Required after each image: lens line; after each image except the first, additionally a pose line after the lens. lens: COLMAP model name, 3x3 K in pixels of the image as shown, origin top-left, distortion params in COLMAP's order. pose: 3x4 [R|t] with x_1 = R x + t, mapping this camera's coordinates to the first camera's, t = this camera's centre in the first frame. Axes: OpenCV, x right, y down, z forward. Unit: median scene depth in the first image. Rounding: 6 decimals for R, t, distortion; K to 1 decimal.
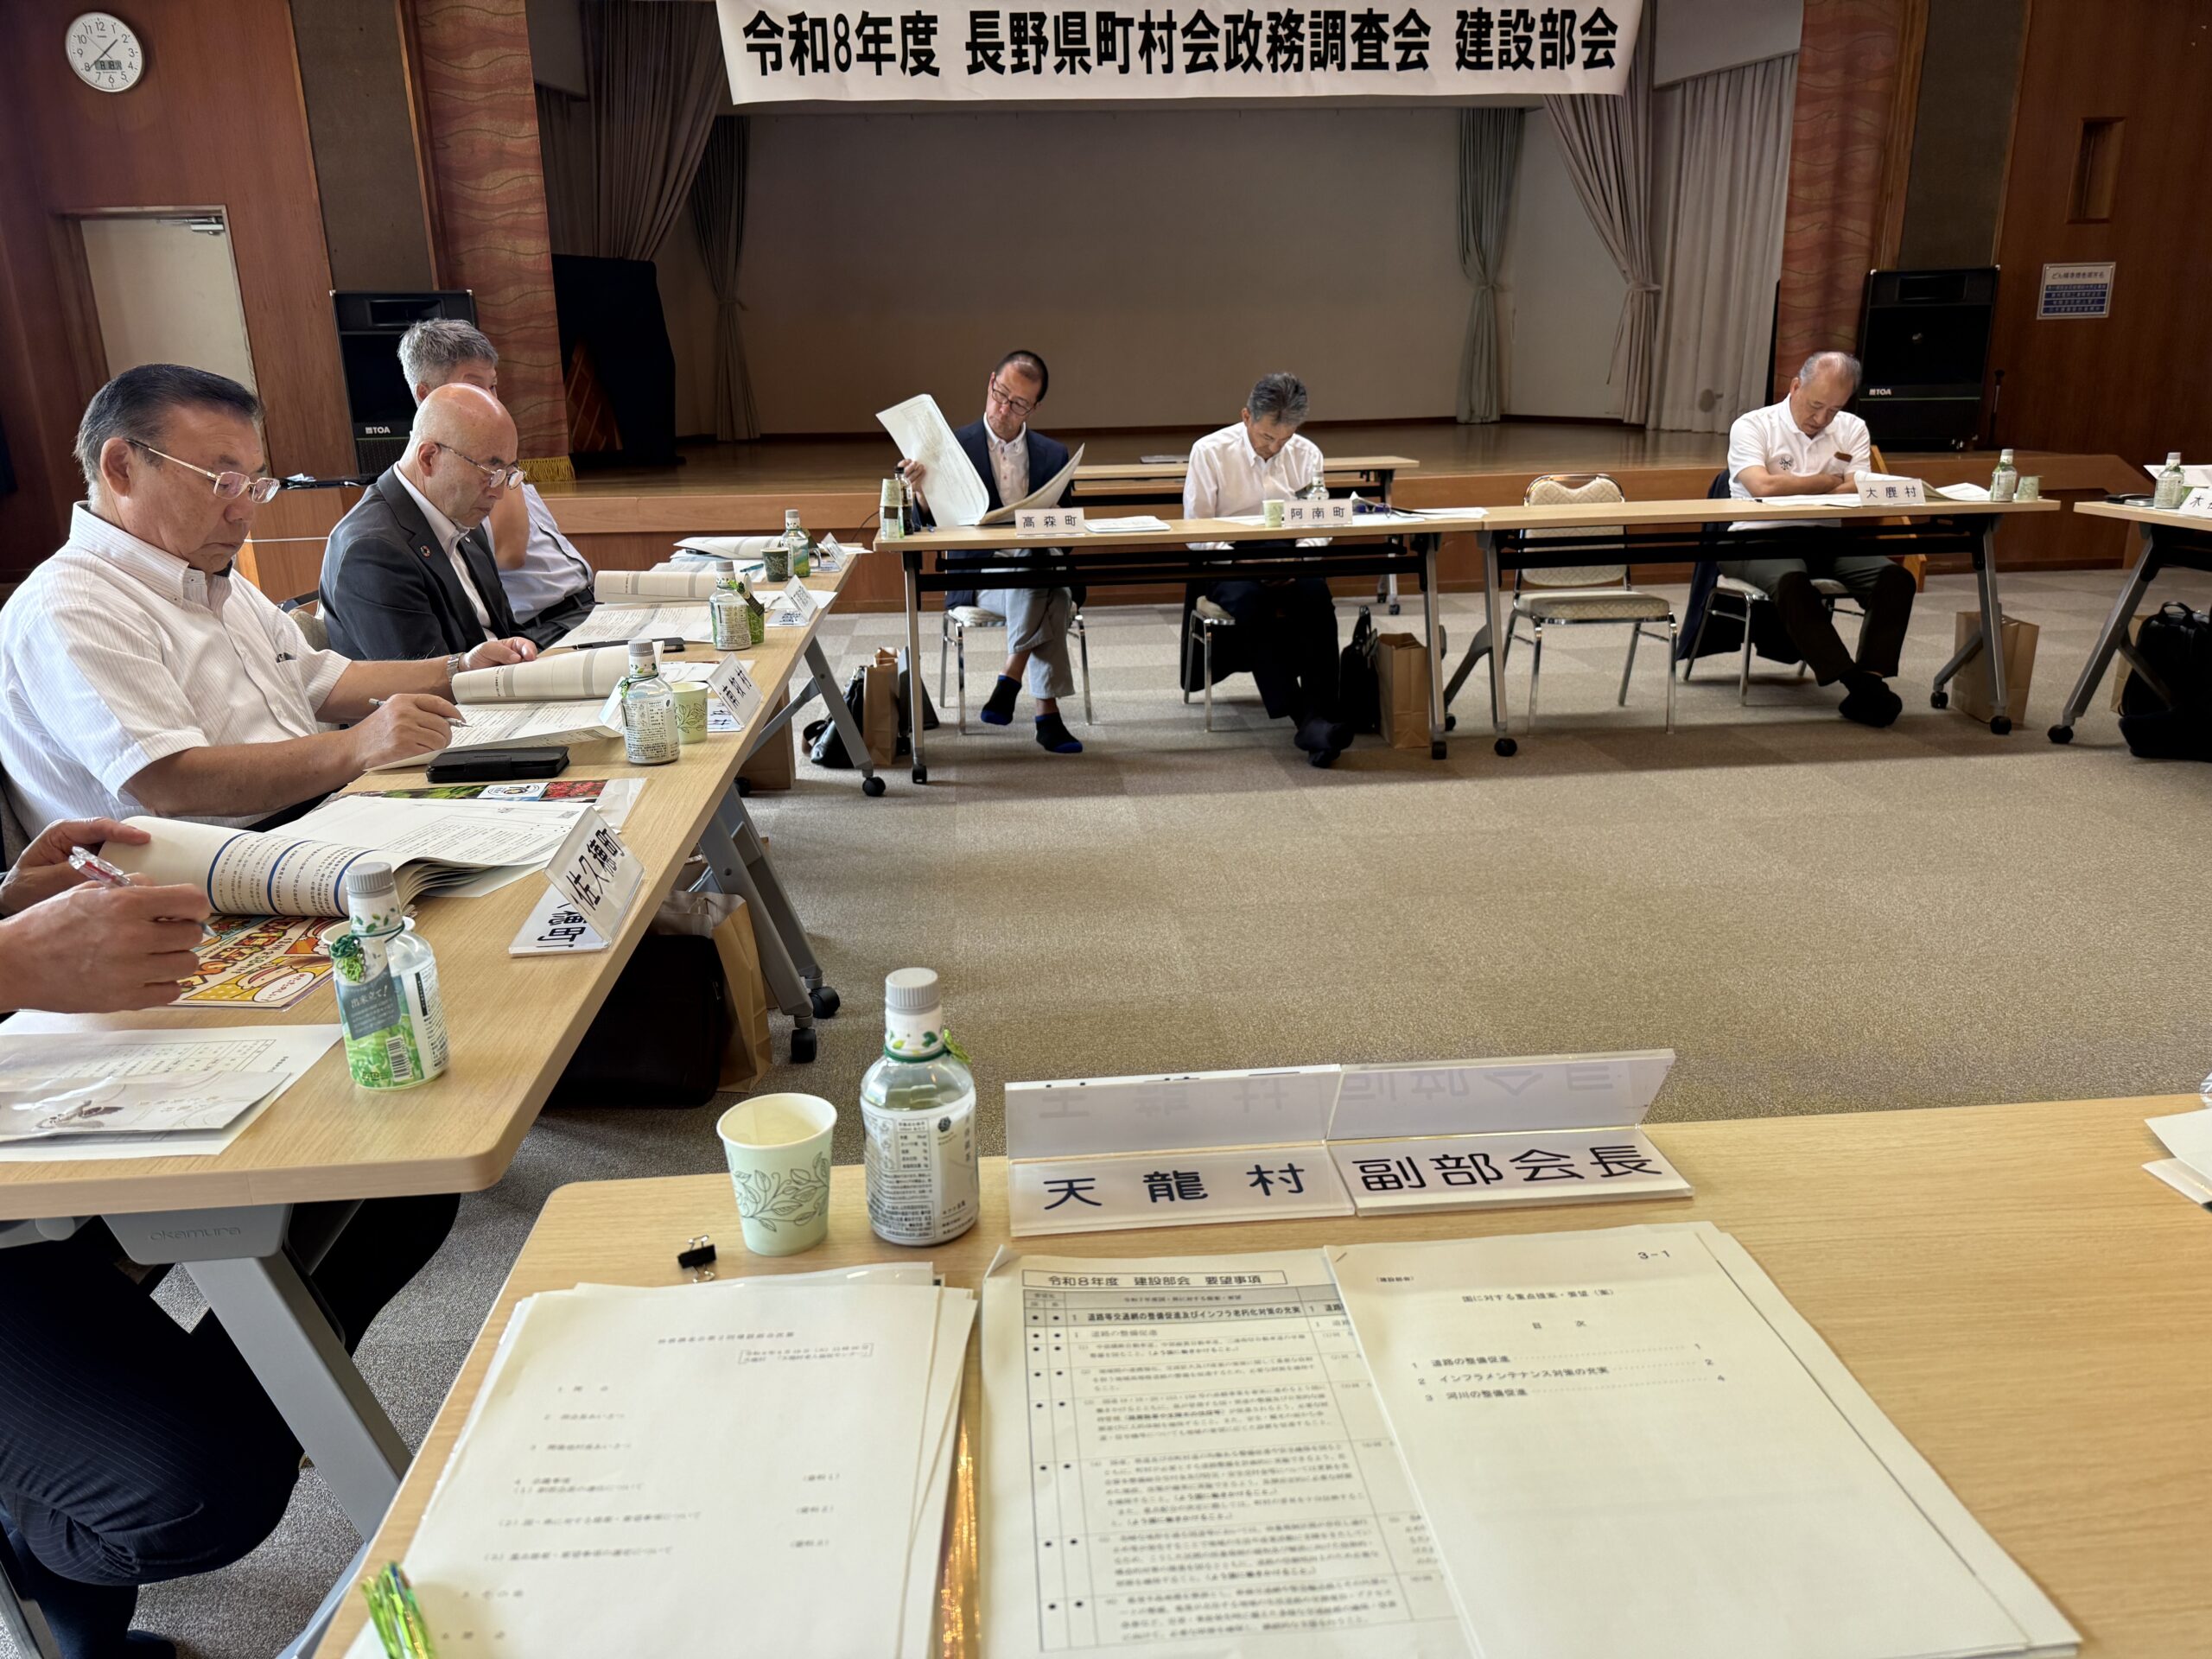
lens RADIAL K [[1555.1, 0, 1100.8], [0, 1555.1, 821.3], [0, 0, 1]] dist [0.055547, -0.063878]
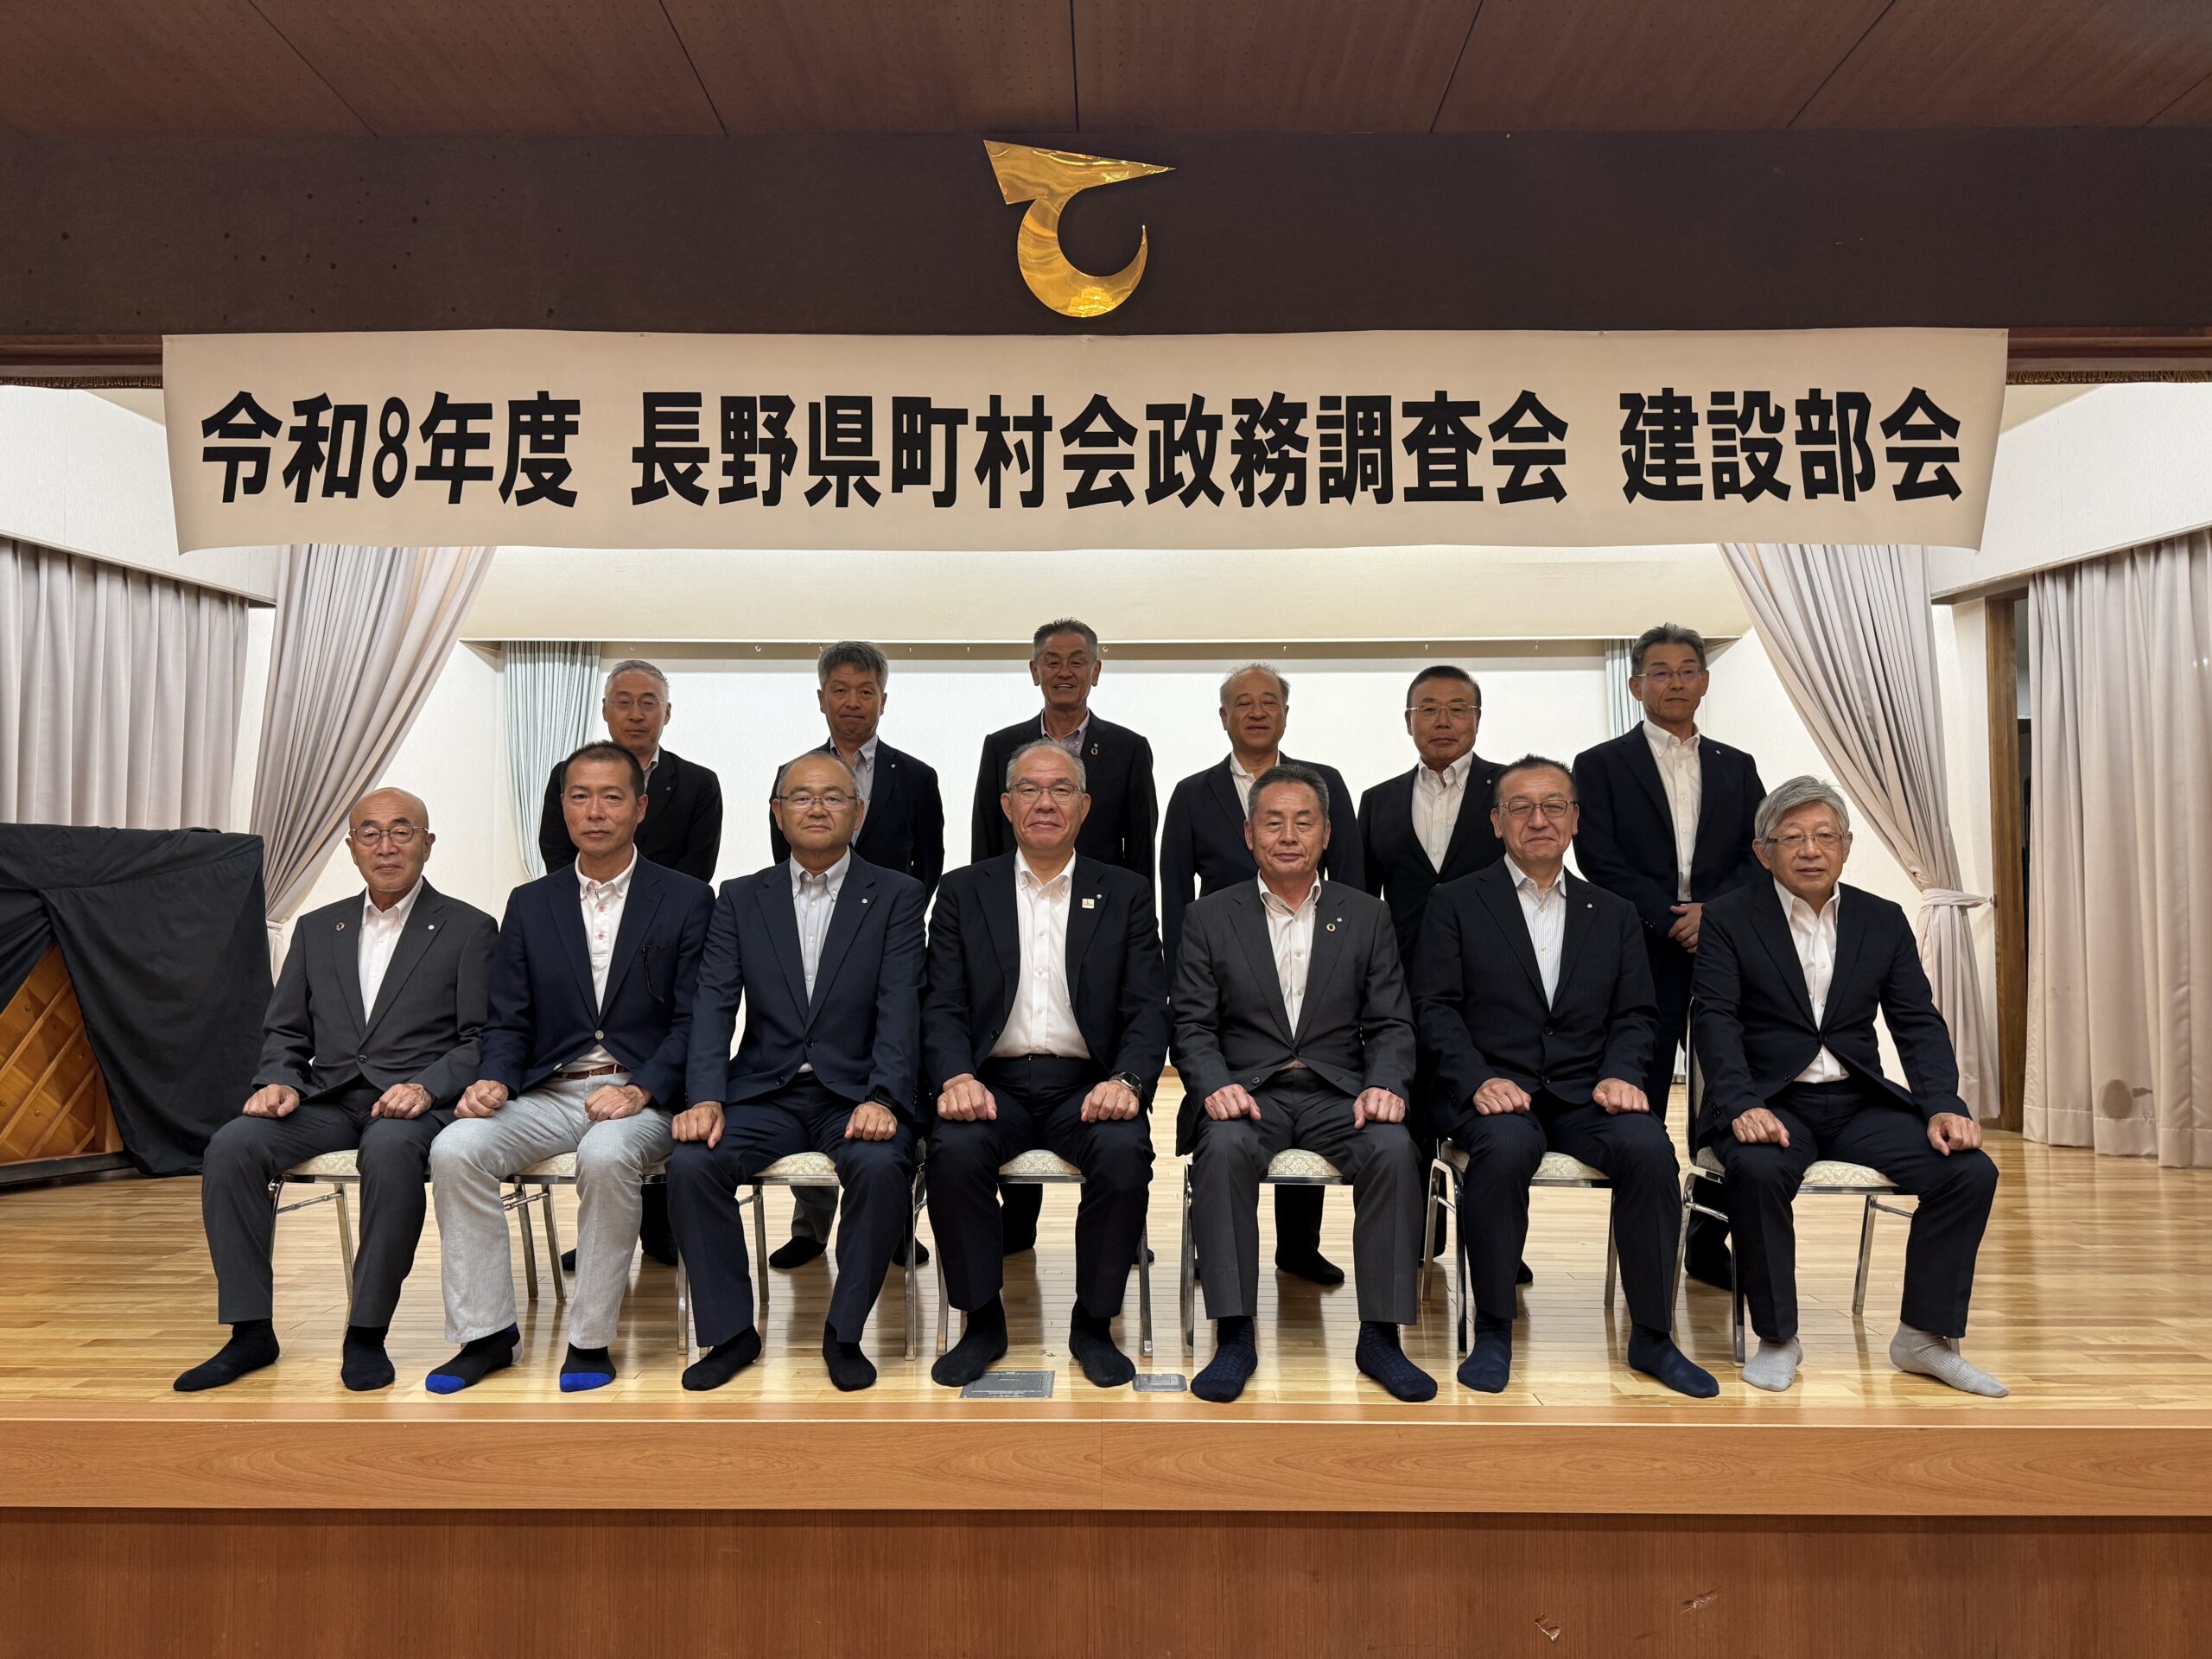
lens RADIAL K [[1555.1, 0, 1091.6], [0, 1555.1, 855.4], [0, 0, 1]] dist [0.055547, -0.063878]
pose [[0.993992, 0.015454, -0.108356, 0.117502], [-0.052054, 0.937604, -0.343788, -0.201151], [0.096282, 0.347362, 0.932775, 0.575767]]
